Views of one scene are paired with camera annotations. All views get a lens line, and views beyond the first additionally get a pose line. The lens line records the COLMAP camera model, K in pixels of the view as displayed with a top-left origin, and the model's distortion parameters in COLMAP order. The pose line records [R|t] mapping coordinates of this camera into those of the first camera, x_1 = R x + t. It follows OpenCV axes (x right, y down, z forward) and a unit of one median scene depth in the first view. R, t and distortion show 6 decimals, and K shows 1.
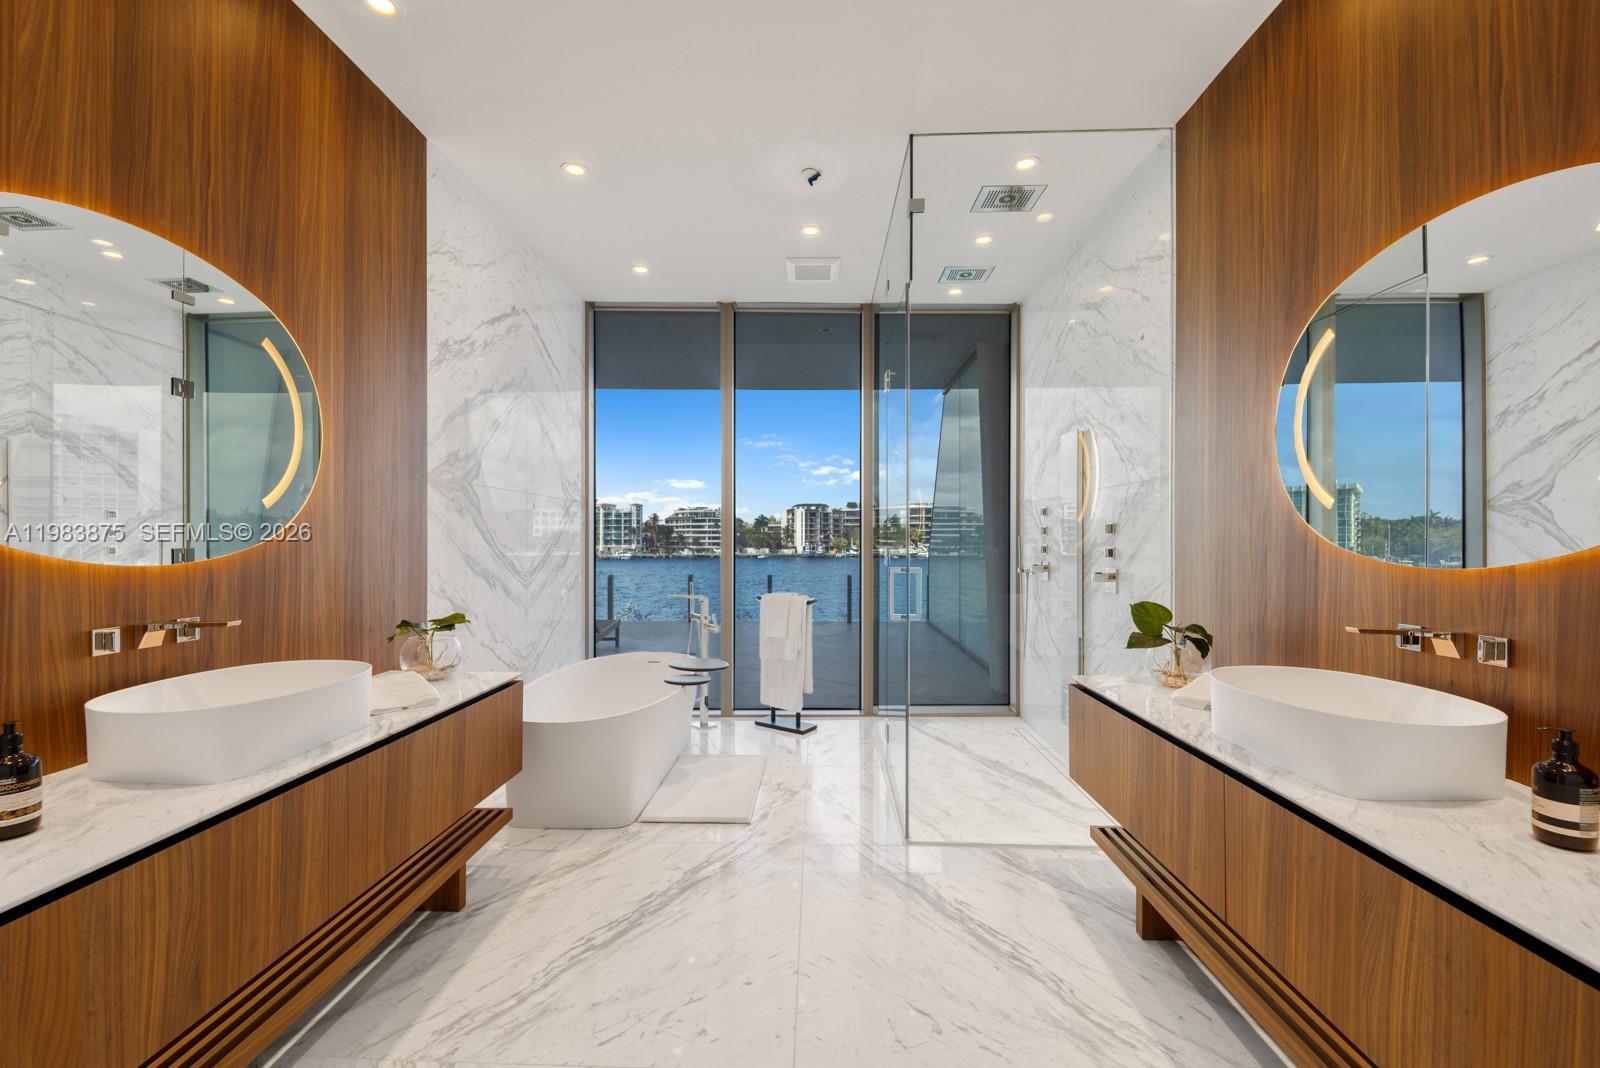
lens RADIAL K [[628.4, 0, 785.7], [0, 628.4, 540.0], [0, 0, 1]] dist [0.026735, -0.014953]
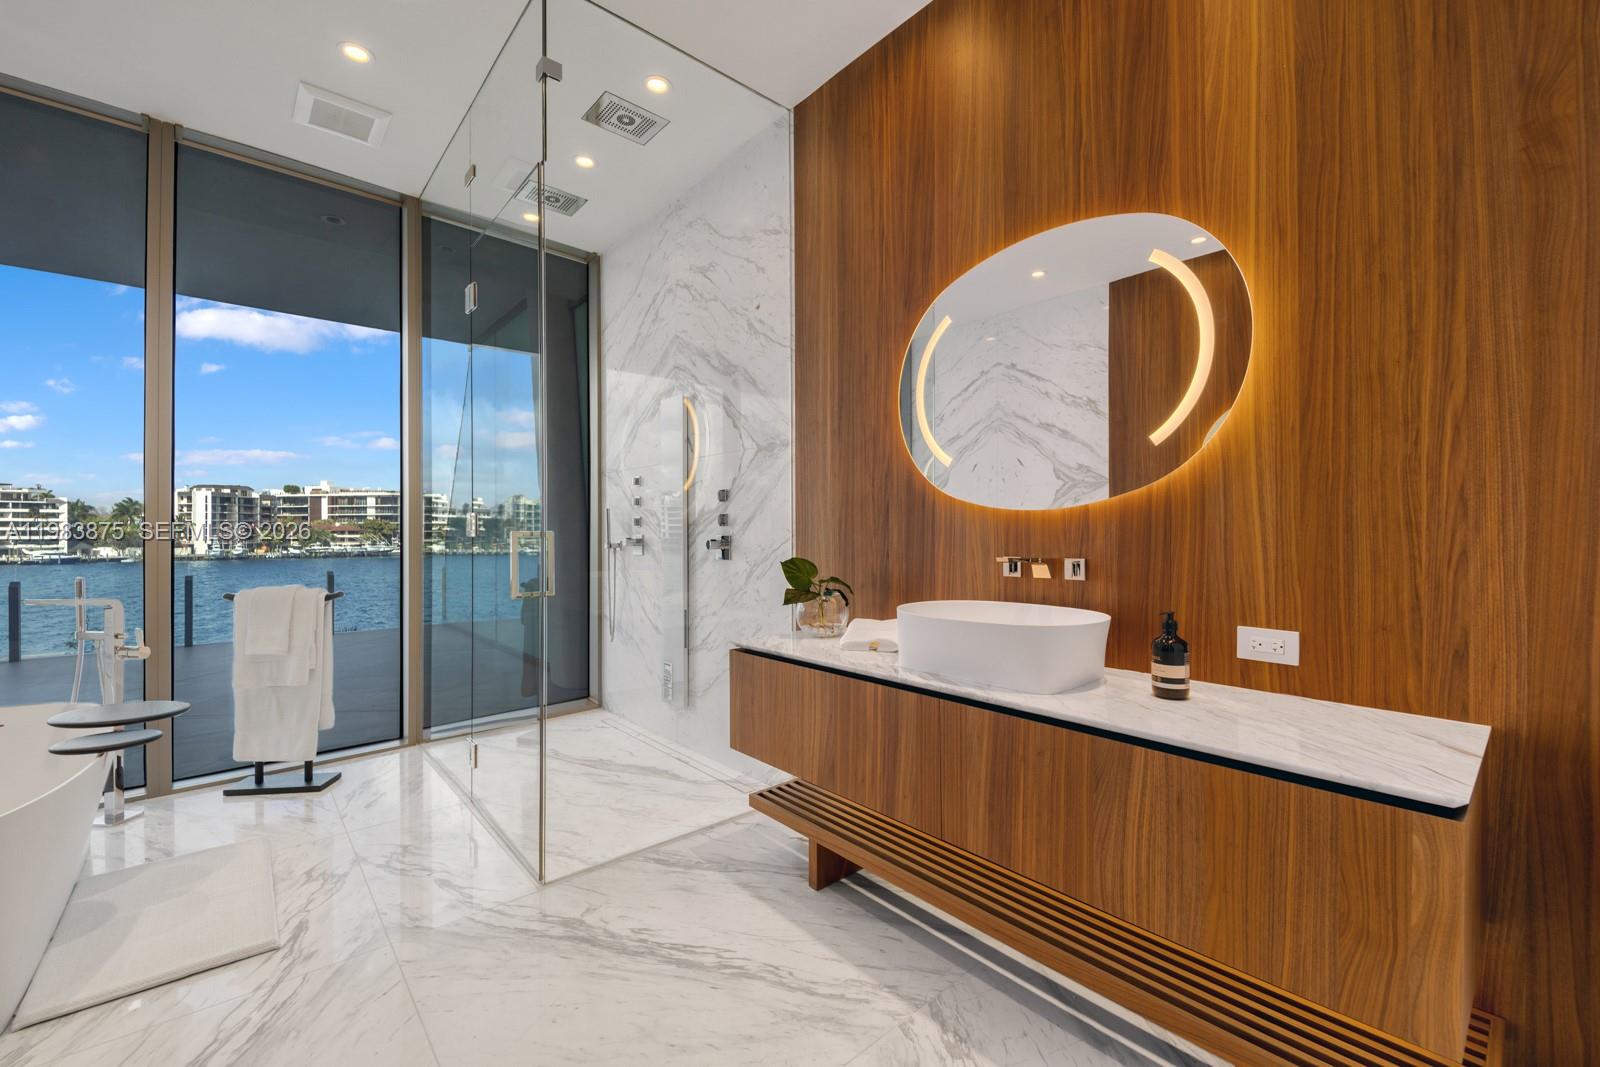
lens RADIAL K [[658.0, 0, 781.9], [0, 658.0, 530.9], [0, 0, 1]] dist [0.028163, -0.022260]
pose [[0.737103, -0.000858, 0.675780, -0.113392], [0.004347, 0.999985, -0.003471, 0.040172], [-0.675767, 0.005496, 0.737095, 0.164174]]
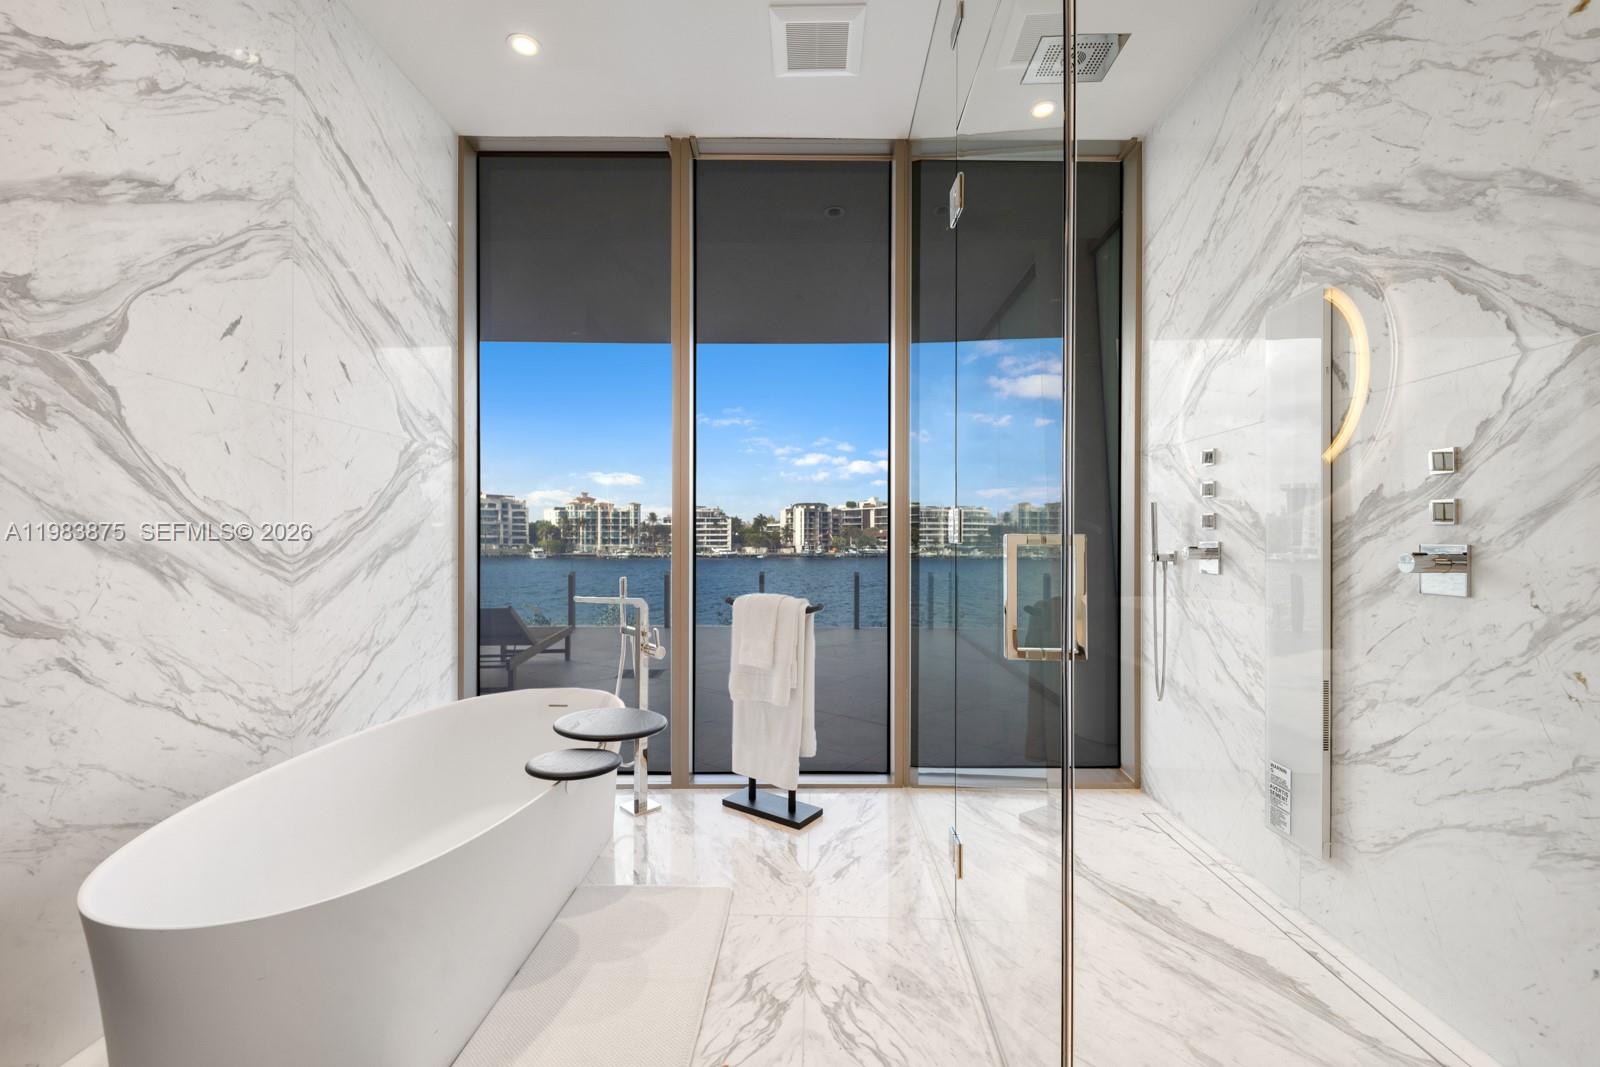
lens RADIAL K [[628.4, 0, 785.7], [0, 628.4, 539.5], [0, 0, 1]] dist [0.026735, -0.014953]
pose [[0.999998, 0.001184, 0.001307, 0.016168], [-0.001183, 0.999999, -0.000434, 0.040437], [-0.001308, 0.000433, 0.999999, 0.497639]]
